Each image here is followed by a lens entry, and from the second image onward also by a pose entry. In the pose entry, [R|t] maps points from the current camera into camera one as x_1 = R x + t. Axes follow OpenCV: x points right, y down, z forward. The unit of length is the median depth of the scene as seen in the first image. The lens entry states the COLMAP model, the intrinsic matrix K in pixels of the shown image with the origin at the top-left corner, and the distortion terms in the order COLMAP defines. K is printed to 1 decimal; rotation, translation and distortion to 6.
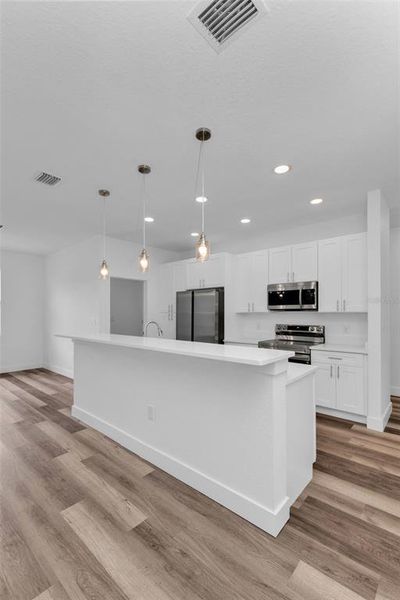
lens RADIAL K [[269.3, 0, 215.3], [0, 269.3, 308.3], [0, 0, 1]] dist [0.009158, -0.004949]
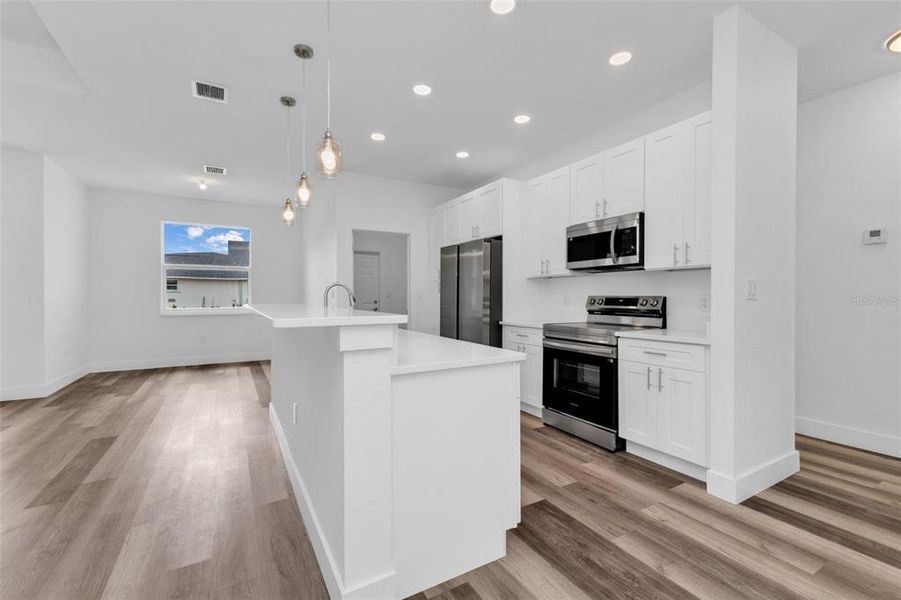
lens RADIAL K [[404.4, 0, 472.2], [0, 404.4, 299.5], [0, 0, 1]] dist [0.009158, -0.004949]
pose [[0.947651, 0.002756, -0.319295, 0.316093], [0.006617, 0.999578, 0.028268, 0.048328], [0.319238, -0.028901, 0.947234, 0.122548]]
